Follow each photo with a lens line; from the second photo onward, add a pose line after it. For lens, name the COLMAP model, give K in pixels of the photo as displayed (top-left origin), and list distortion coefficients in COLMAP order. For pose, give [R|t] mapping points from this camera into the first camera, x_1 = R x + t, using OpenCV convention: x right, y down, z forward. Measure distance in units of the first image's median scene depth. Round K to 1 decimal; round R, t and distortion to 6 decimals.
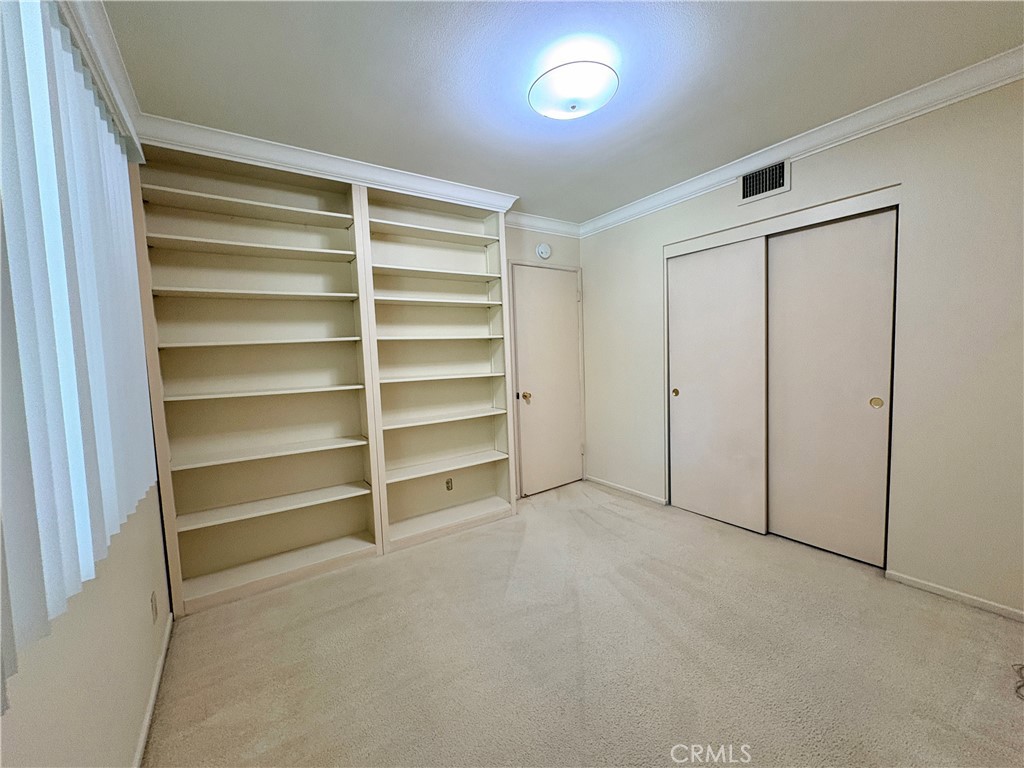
lens RADIAL K [[412.5, 0, 509.0], [0, 412.5, 384.3], [0, 0, 1]] dist [-0.002845, -0.000103]
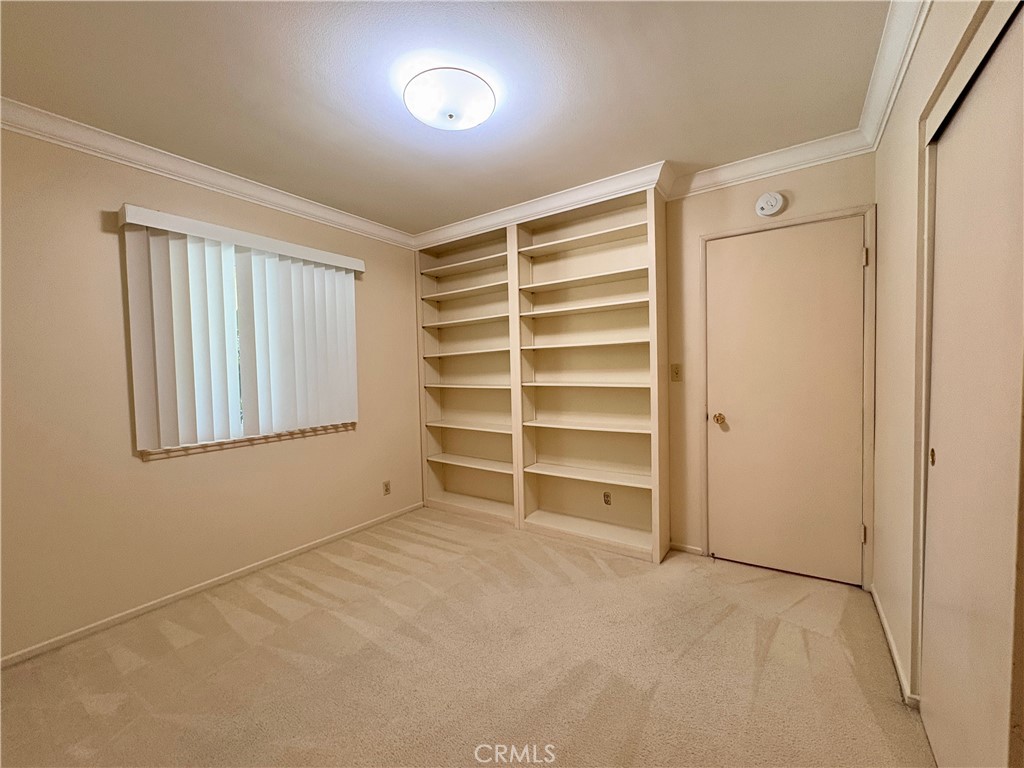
lens RADIAL K [[412.5, 0, 507.4], [0, 412.5, 382.3], [0, 0, 1]] dist [-0.002845, -0.000103]
pose [[0.351990, 0.062422, -0.933920, 0.688053], [-0.058305, 0.997298, 0.044683, -0.054992], [0.934186, 0.038725, 0.354679, 0.471615]]
